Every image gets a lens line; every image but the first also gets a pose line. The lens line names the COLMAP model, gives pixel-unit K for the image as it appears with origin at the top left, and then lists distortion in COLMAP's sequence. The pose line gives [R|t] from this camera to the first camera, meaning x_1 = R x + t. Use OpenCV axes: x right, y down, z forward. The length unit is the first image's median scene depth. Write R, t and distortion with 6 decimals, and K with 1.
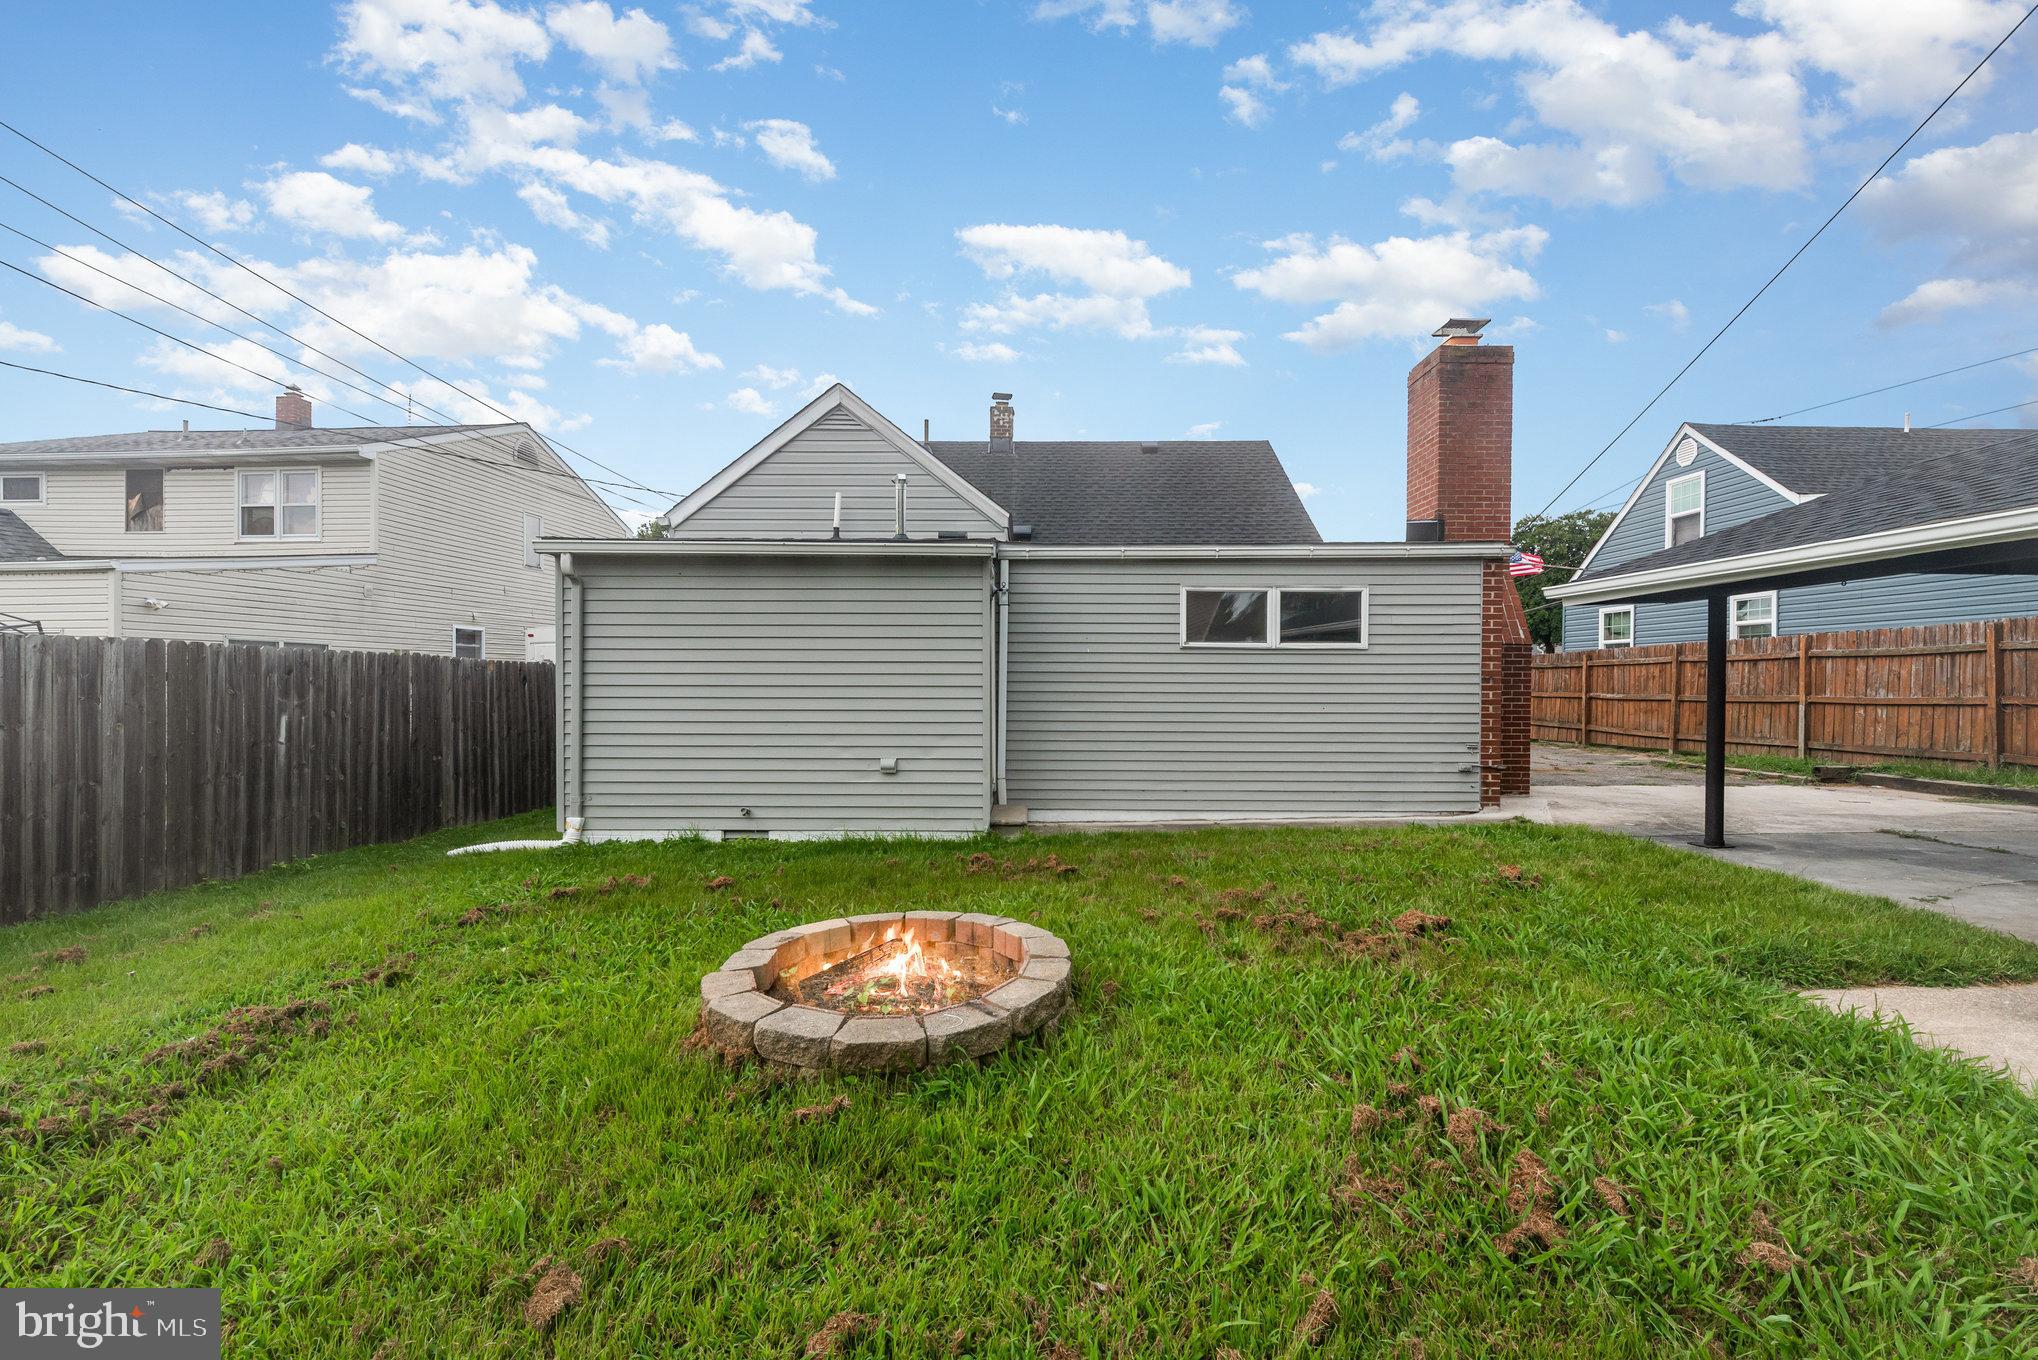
lens RADIAL K [[900.5, 0, 1016.2], [0, 900.5, 690.2], [0, 0, 1]] dist [-0.000662, -0.000219]
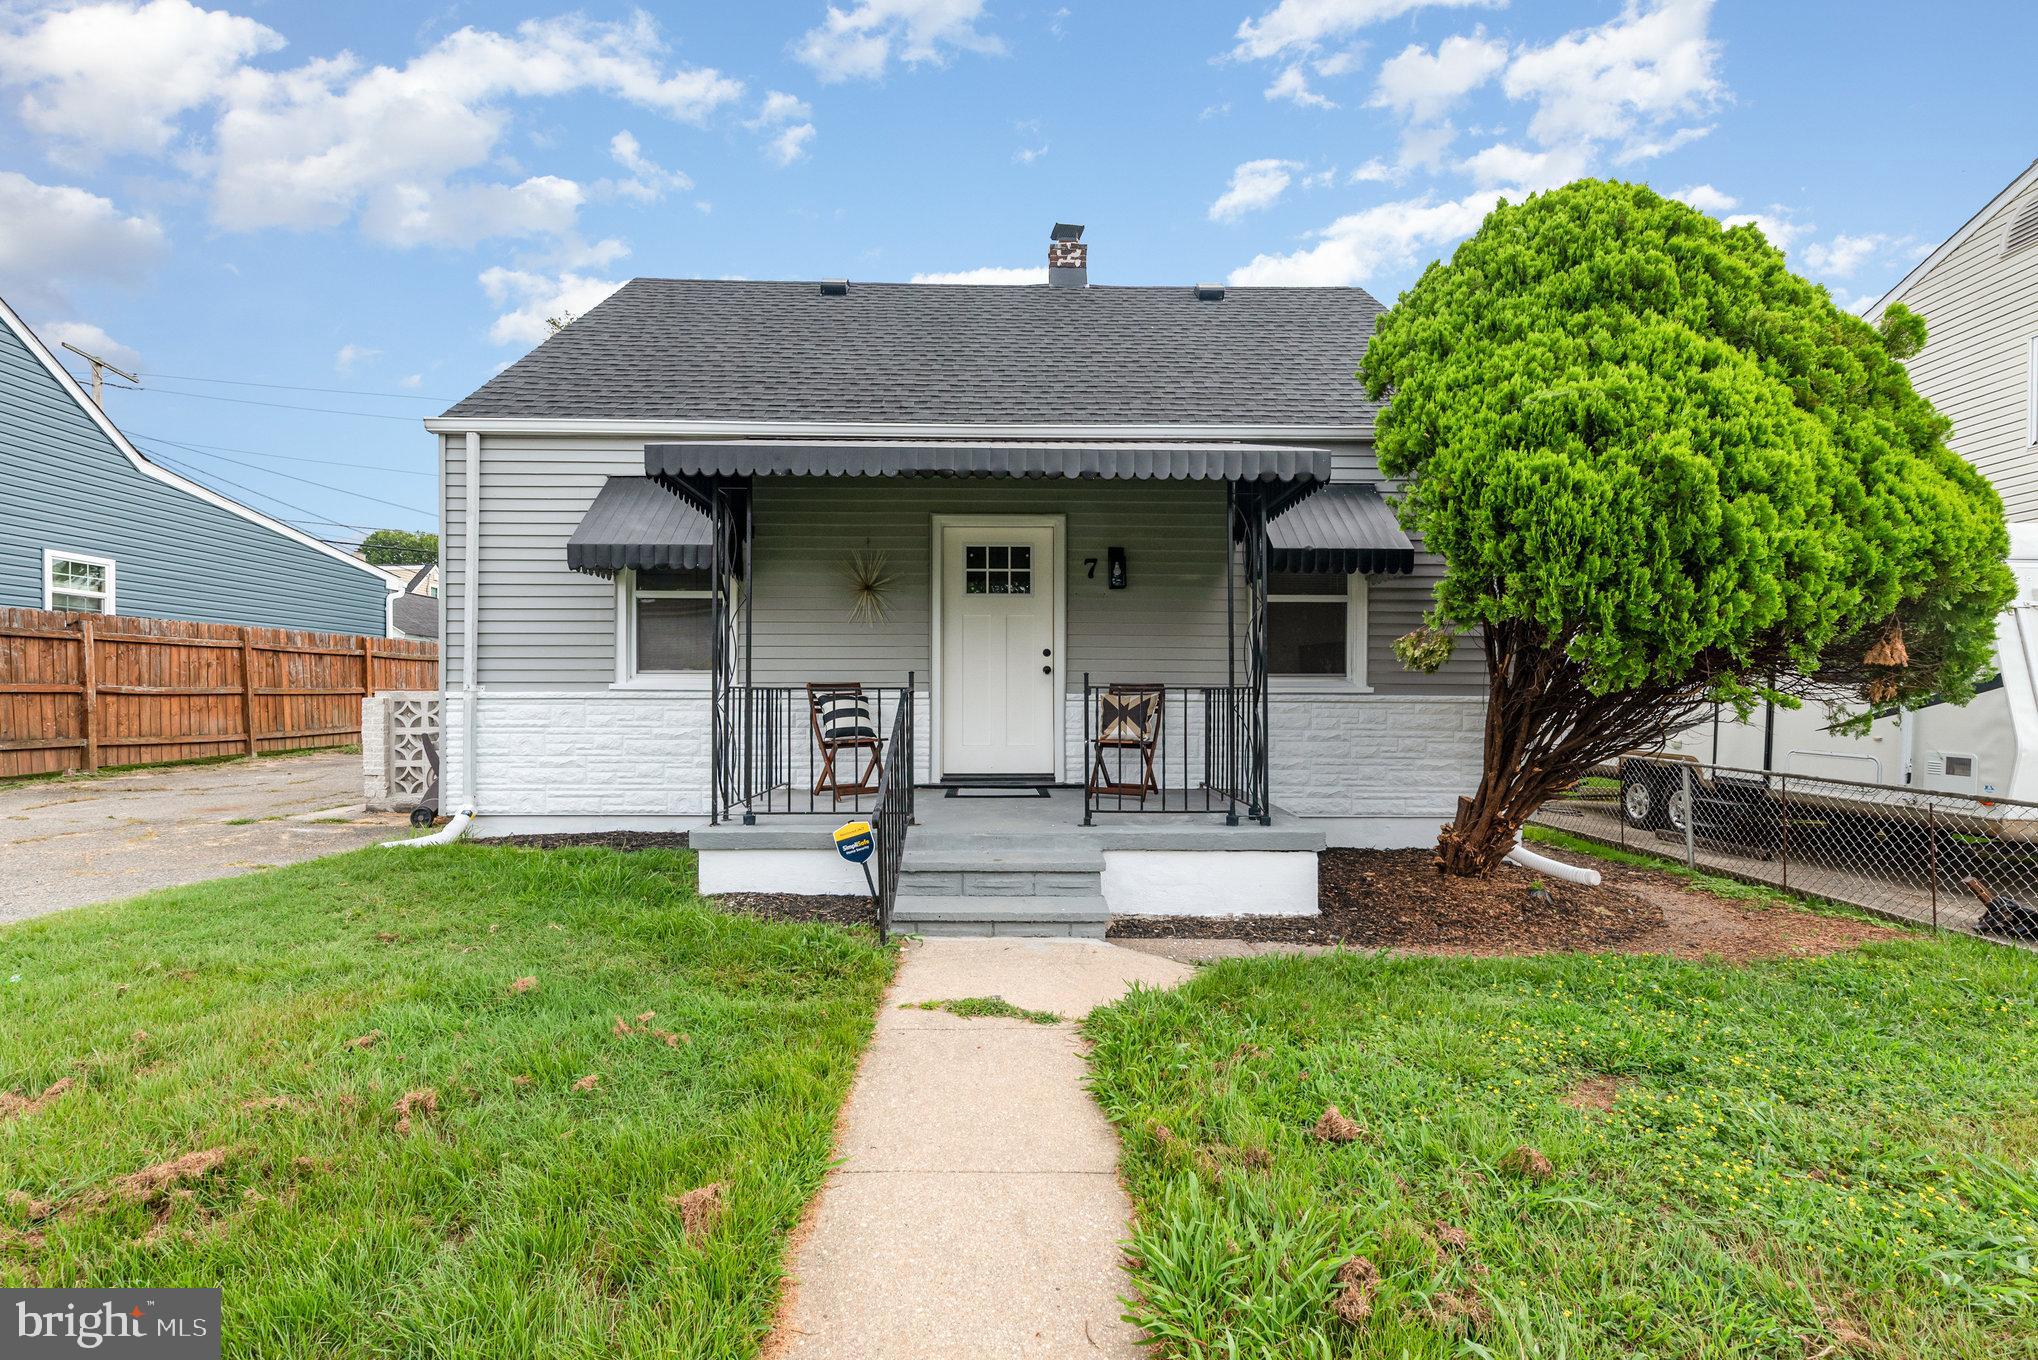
lens RADIAL K [[900.5, 0, 1016.2], [0, 900.5, 690.2], [0, 0, 1]] dist [-0.000662, -0.000219]
pose [[-0.999833, -0.004017, -0.017845, 0.015380], [-0.003996, 0.999991, -0.001183, 0.002423], [0.017850, -0.001112, -0.999840, 0.814519]]
